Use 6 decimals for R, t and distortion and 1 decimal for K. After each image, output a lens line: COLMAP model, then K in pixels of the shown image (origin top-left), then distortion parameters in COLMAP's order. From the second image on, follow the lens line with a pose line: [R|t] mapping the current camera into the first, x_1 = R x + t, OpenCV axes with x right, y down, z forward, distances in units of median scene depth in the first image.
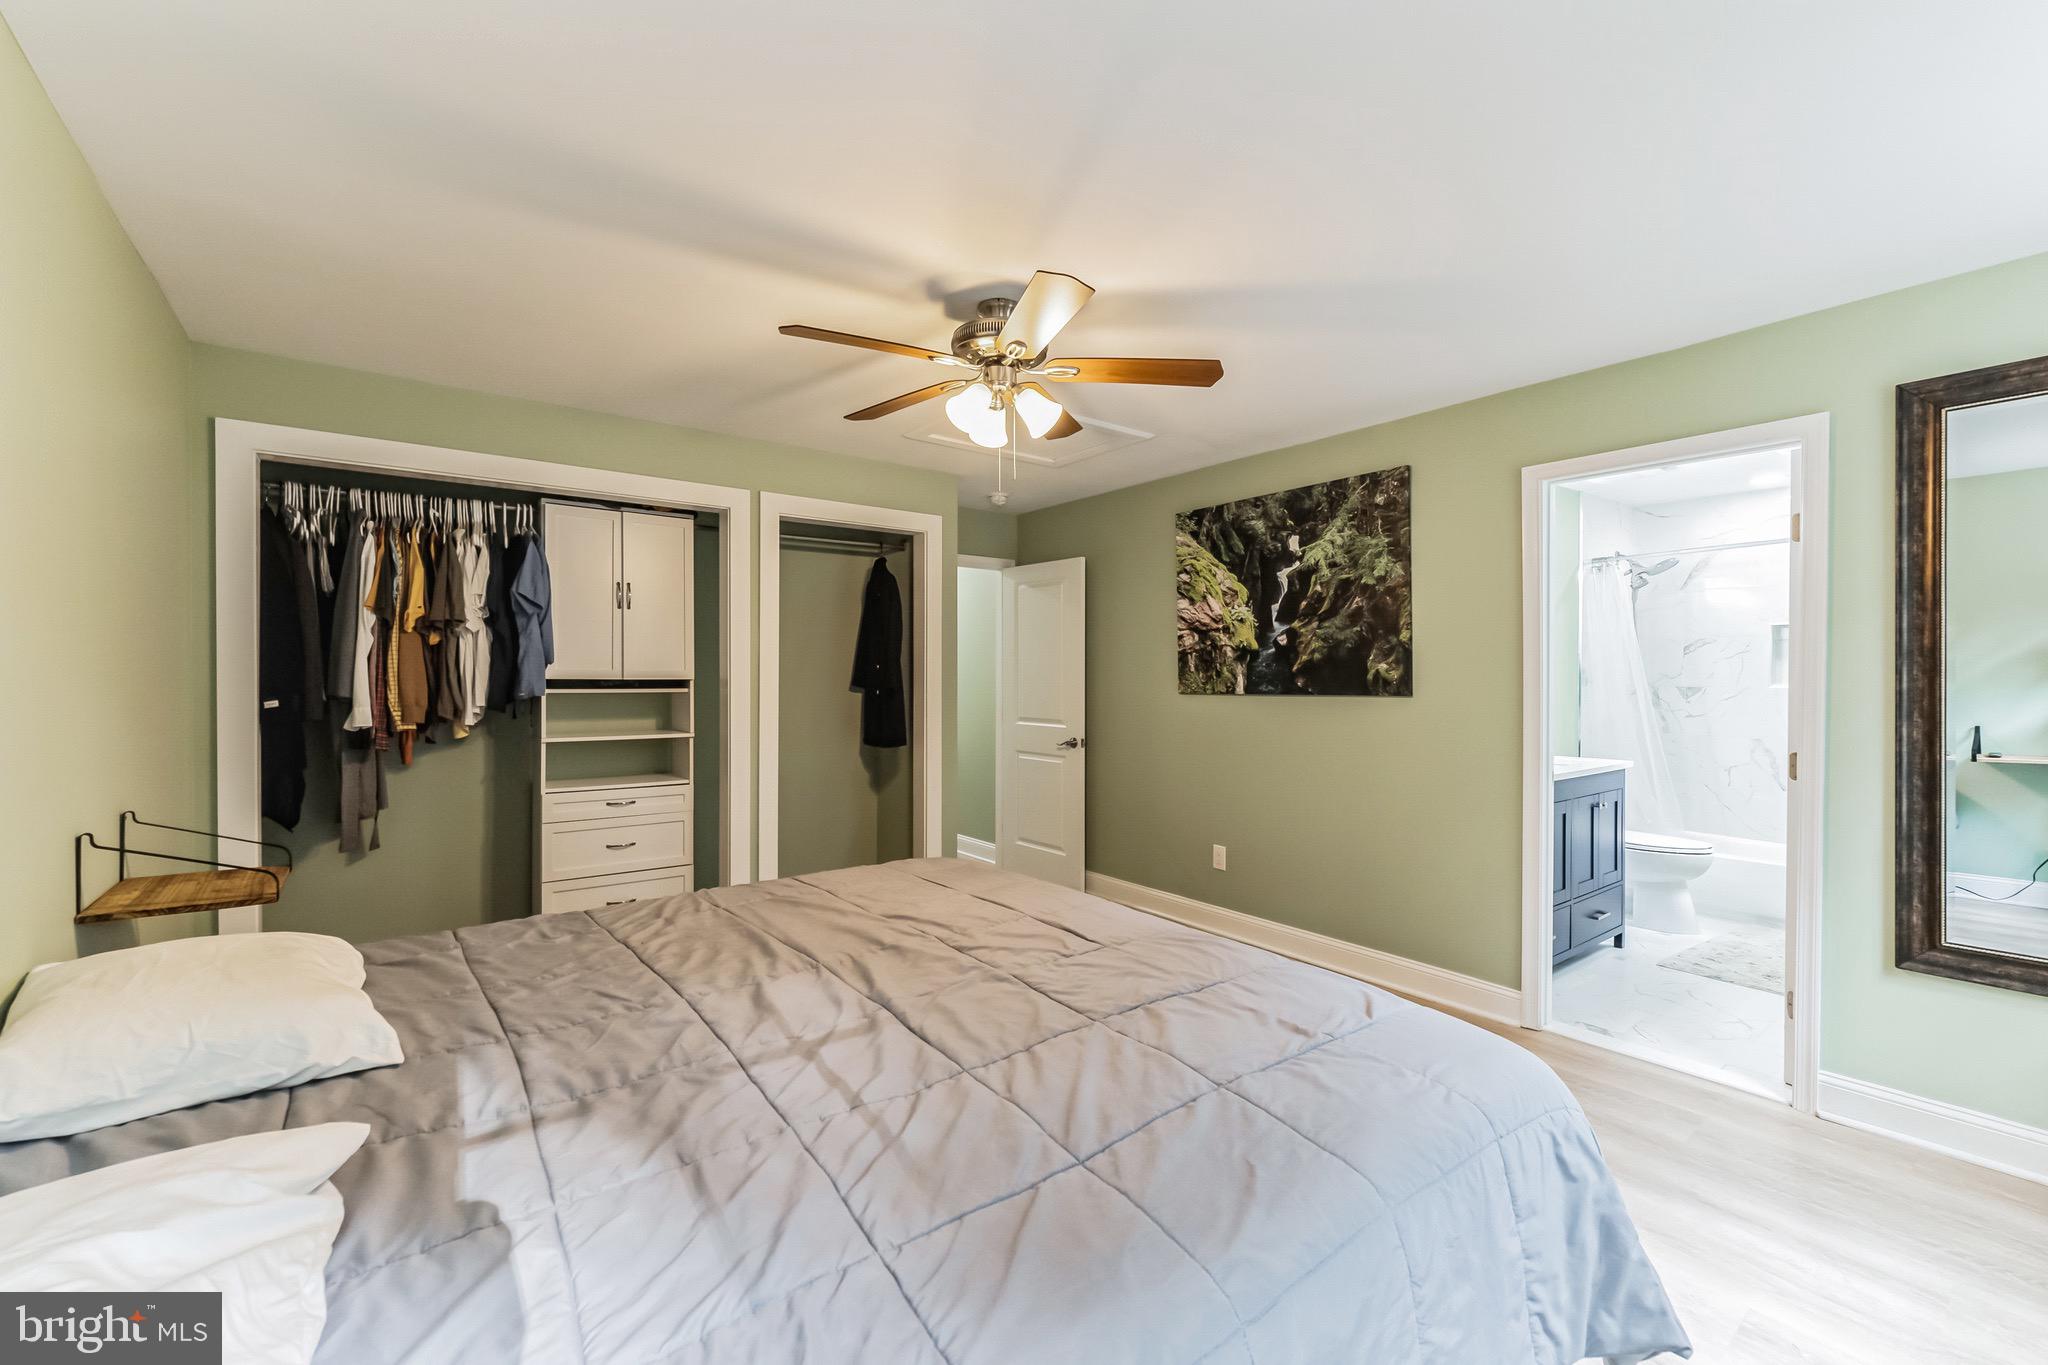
lens RADIAL K [[832.0, 0, 1020.2], [0, 832.0, 682.4], [0, 0, 1]] dist [-0.000666, -0.000302]
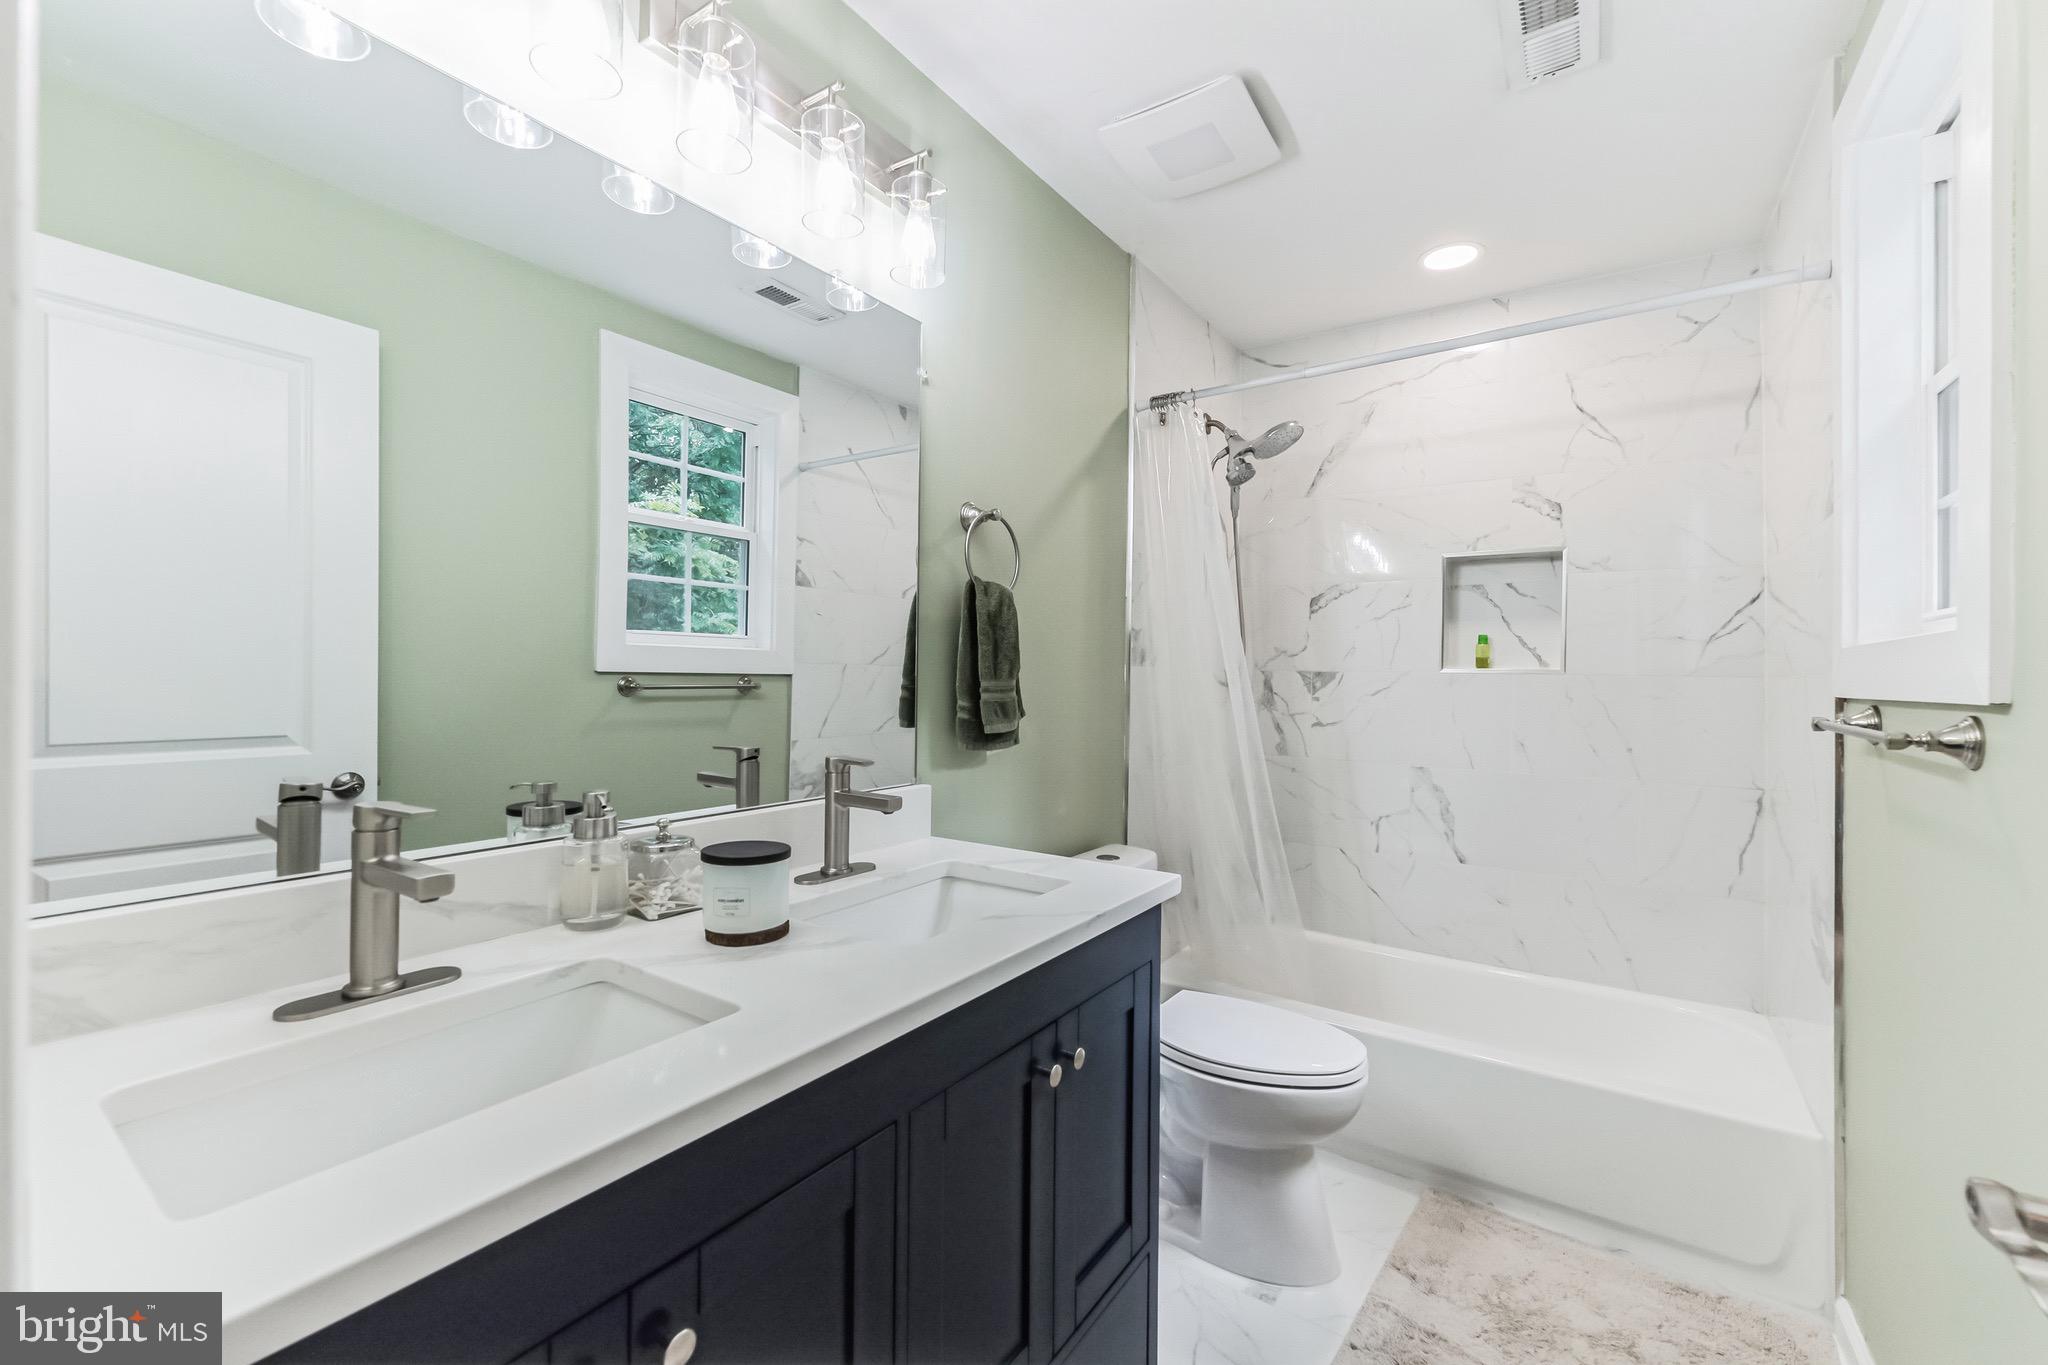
lens RADIAL K [[832.0, 0, 1016.0], [0, 832.0, 672.5], [0, 0, 1]] dist [-0.000666, -0.000302]
pose [[0.945216, 0.009528, 0.326307, 0.443283], [-0.009191, 0.999954, -0.002574, 0.009137], [-0.326316, -0.000566, 0.945260, 0.553425]]
